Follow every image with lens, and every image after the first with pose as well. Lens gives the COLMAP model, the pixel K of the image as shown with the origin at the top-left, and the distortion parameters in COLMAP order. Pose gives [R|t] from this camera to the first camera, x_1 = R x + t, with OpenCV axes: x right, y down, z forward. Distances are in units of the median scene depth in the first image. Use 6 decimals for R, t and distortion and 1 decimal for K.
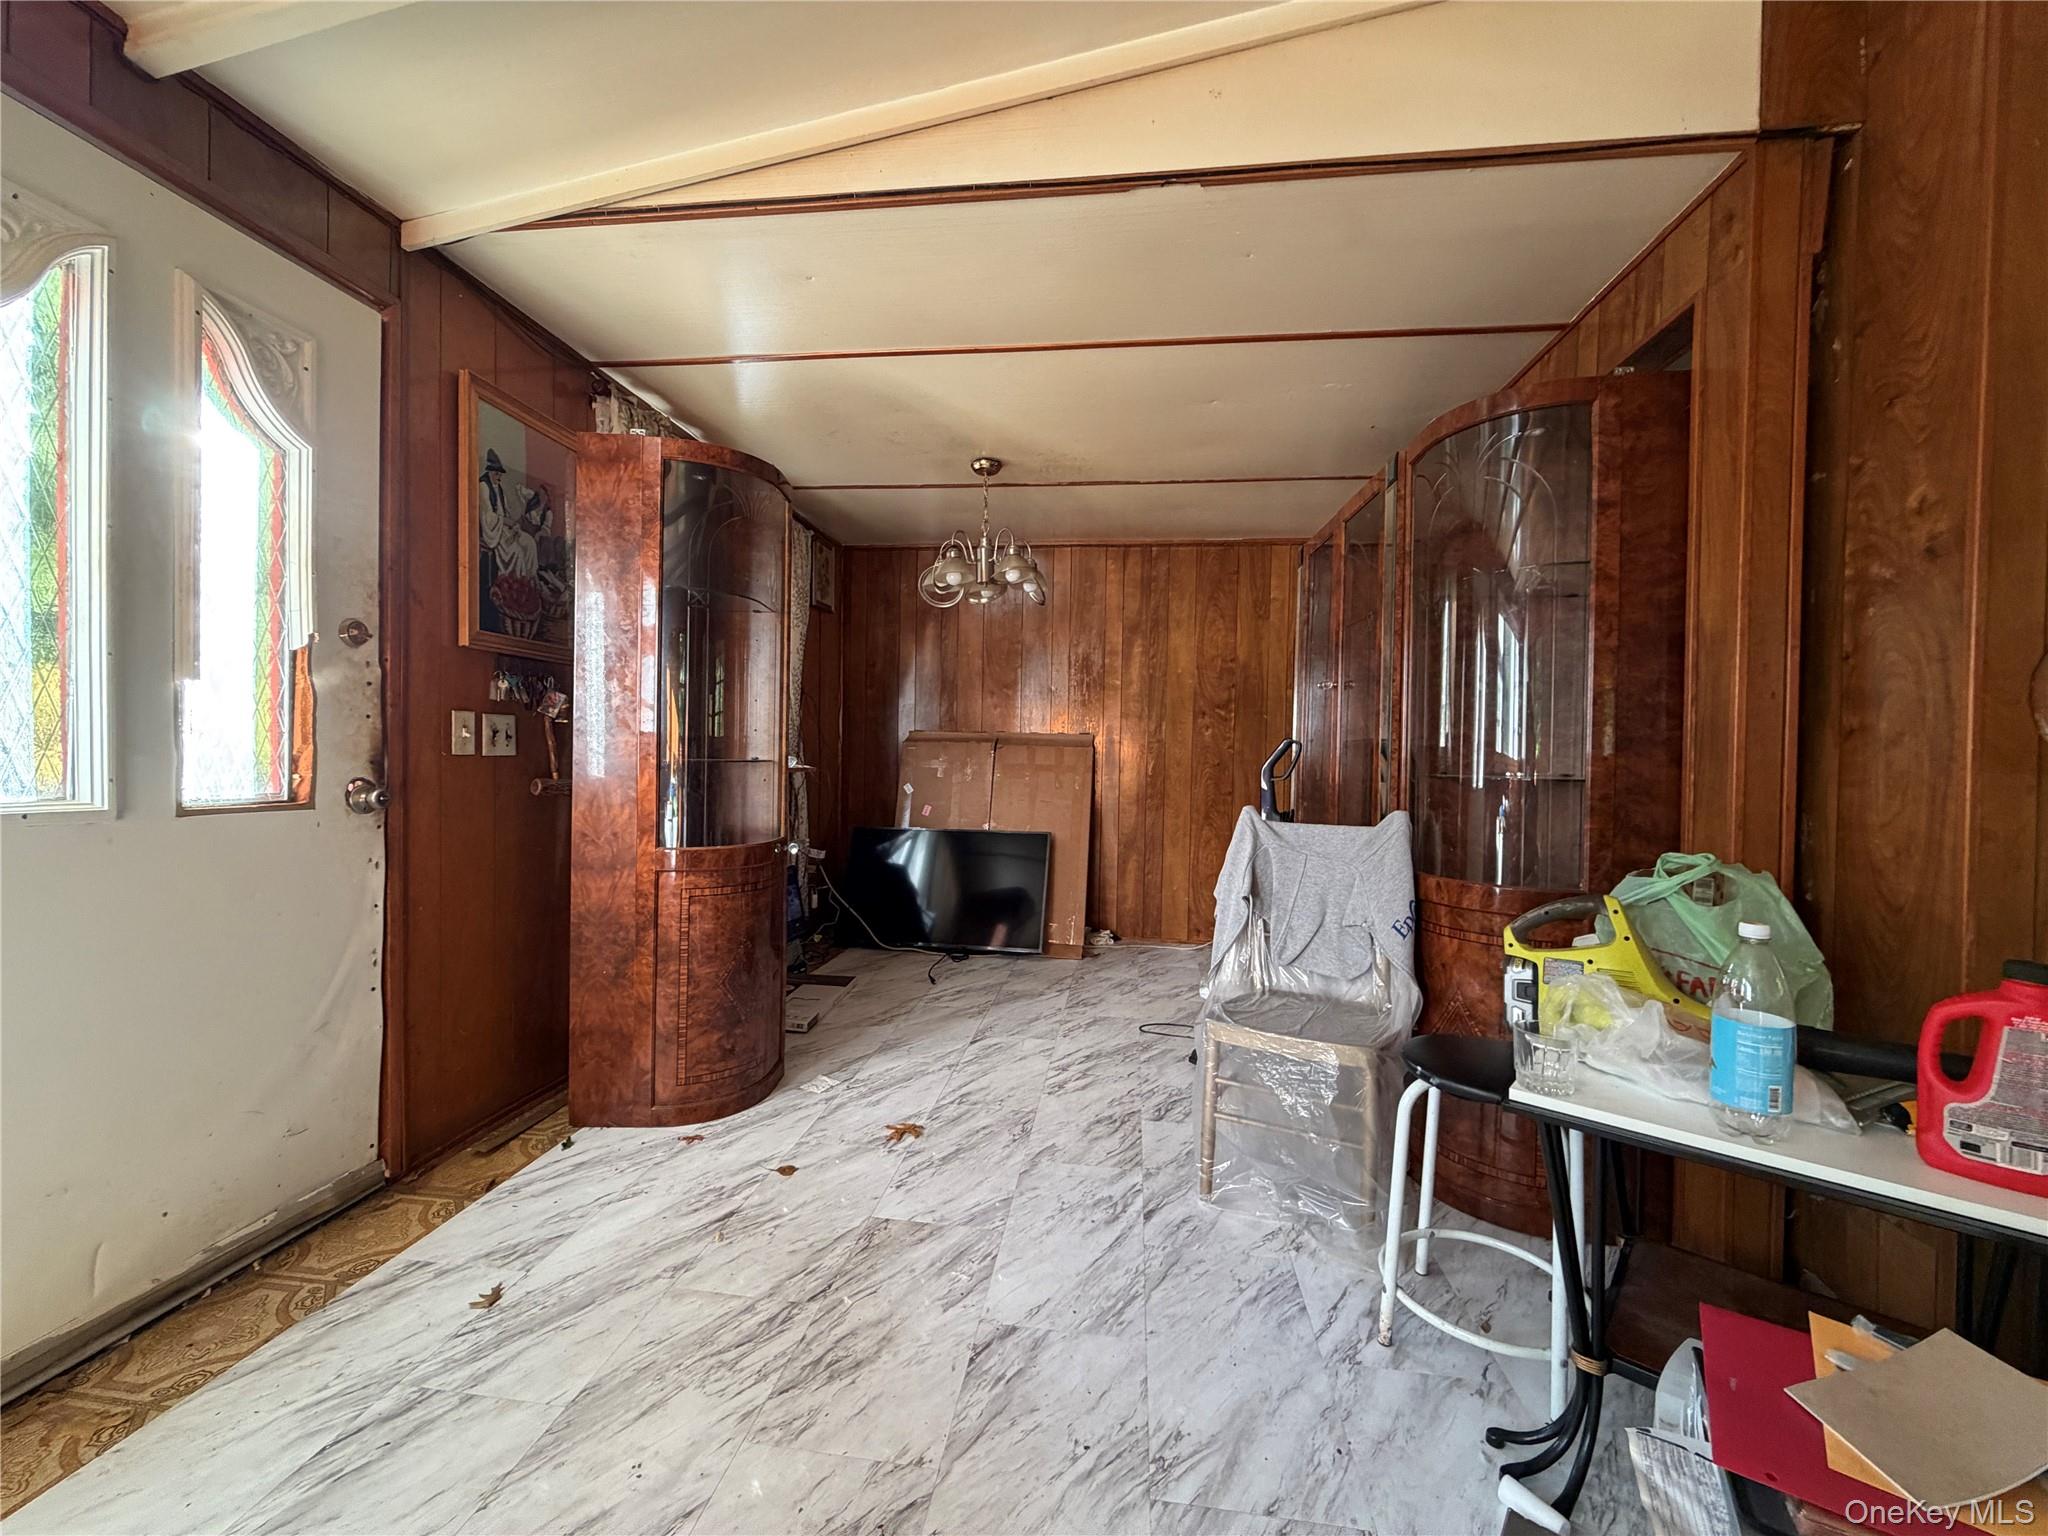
lens RADIAL K [[819.8, 0, 1029.0], [0, 819.8, 768.8], [0, 0, 1]] dist [0.003098, 0.000253]
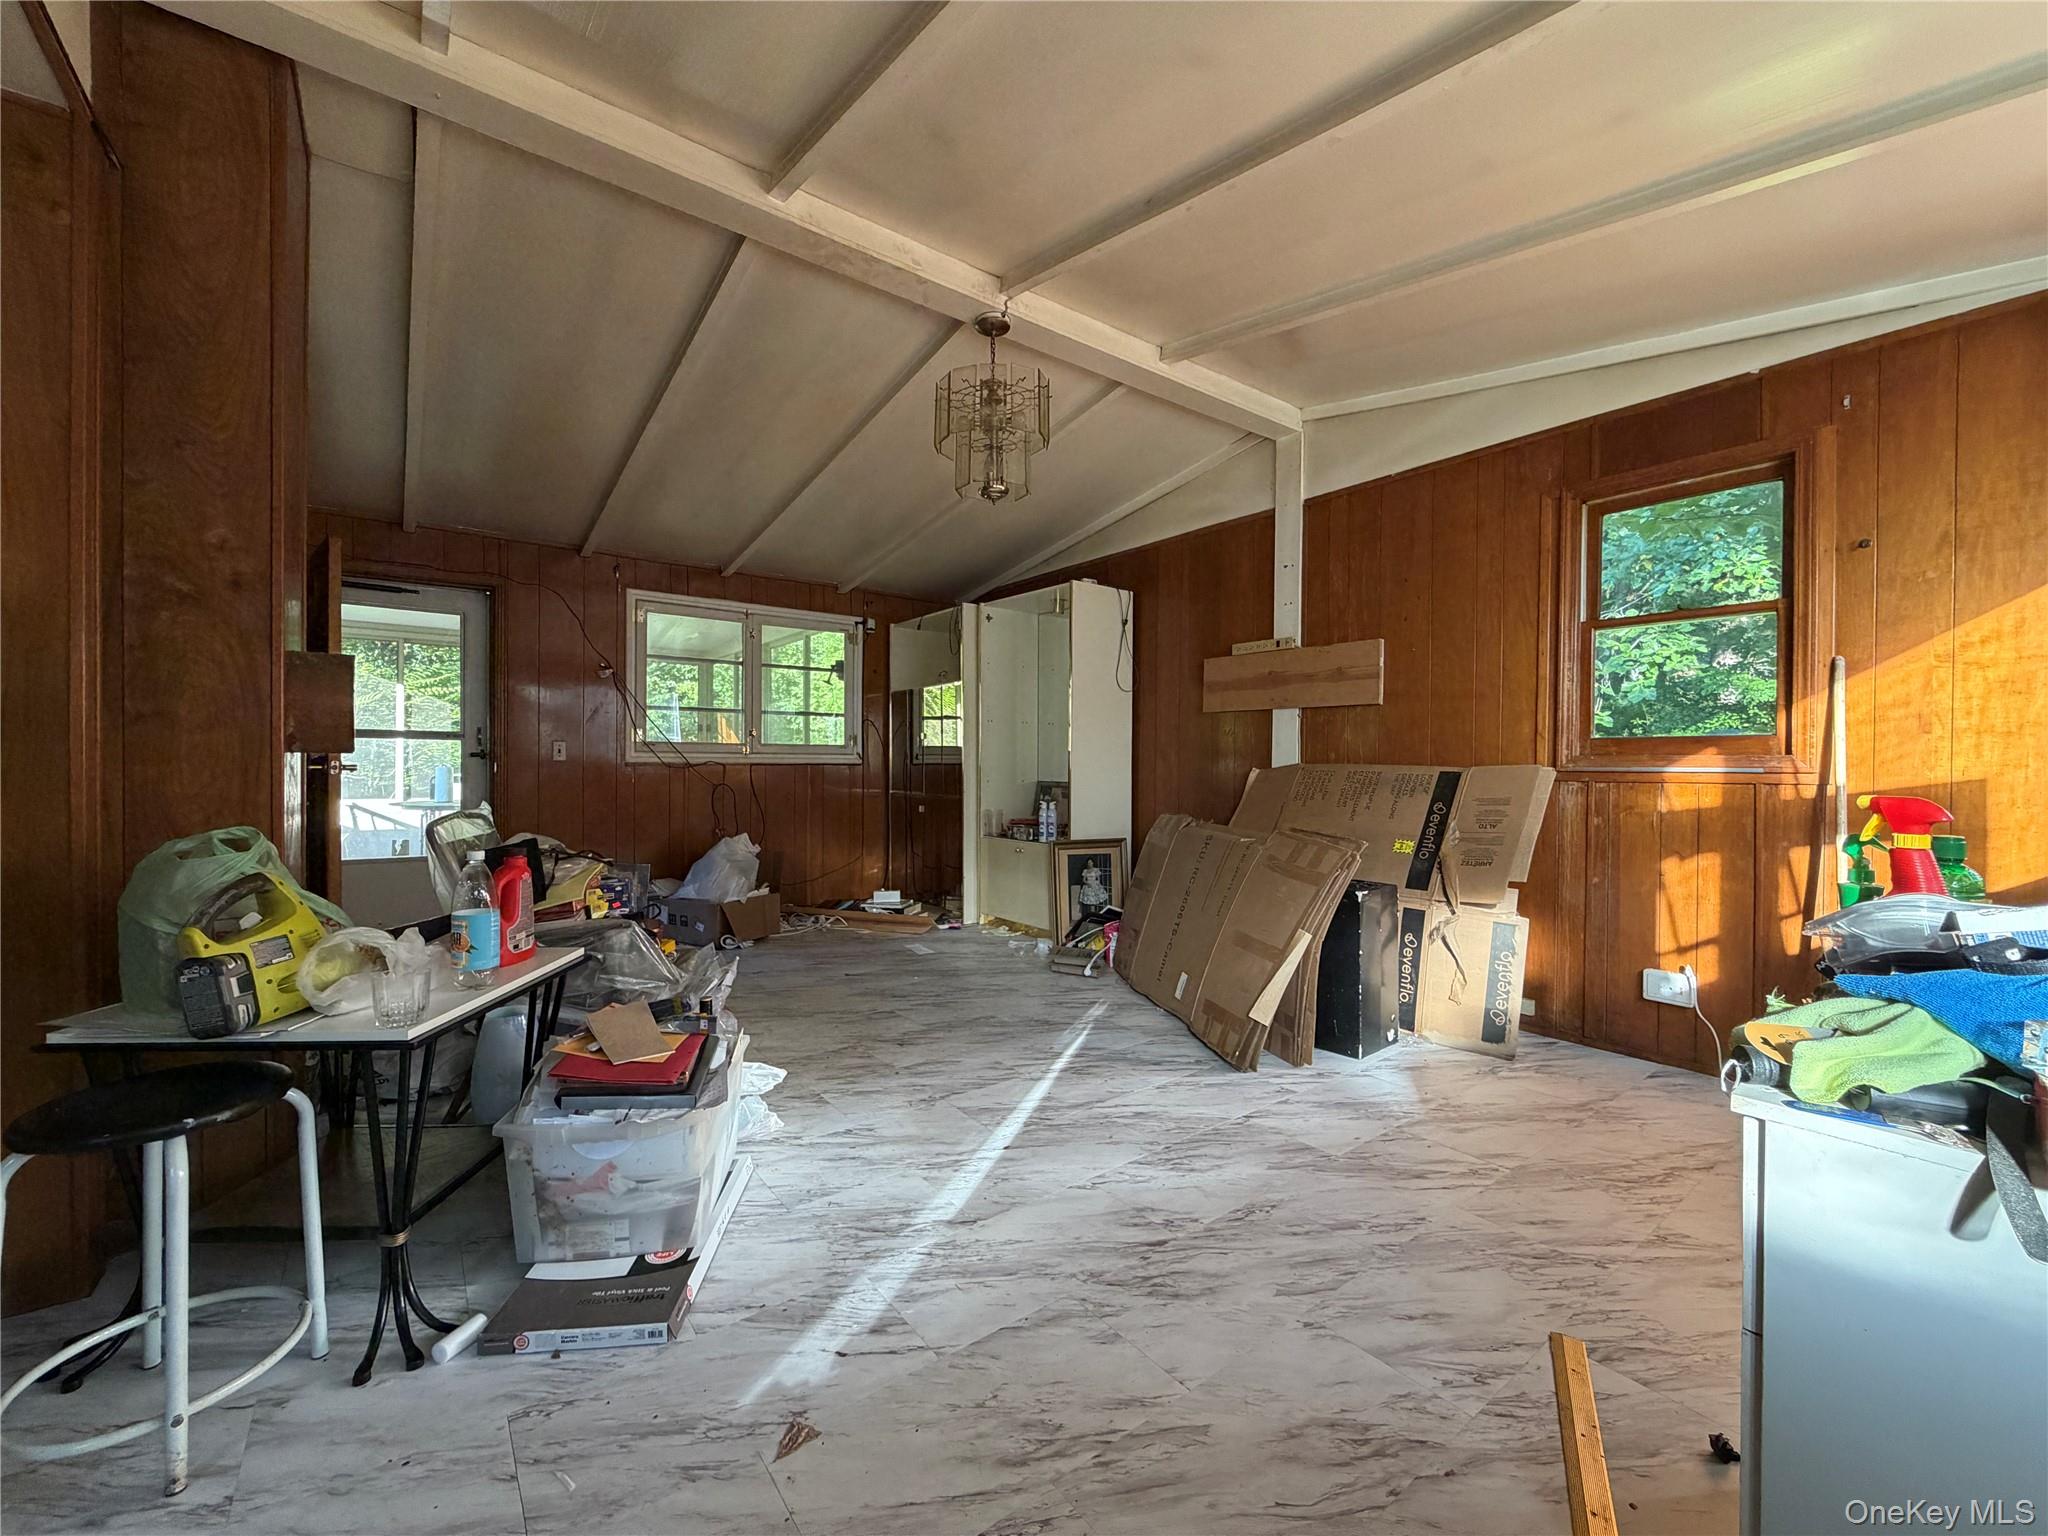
lens RADIAL K [[819.8, 0, 1021.3], [0, 819.8, 766.5], [0, 0, 1]] dist [0.003098, 0.000253]
pose [[-0.712974, -0.020624, 0.700887, -0.701087], [-0.005328, 0.999698, 0.023997, -0.010988], [-0.701170, 0.013375, -0.712869, 1.033623]]
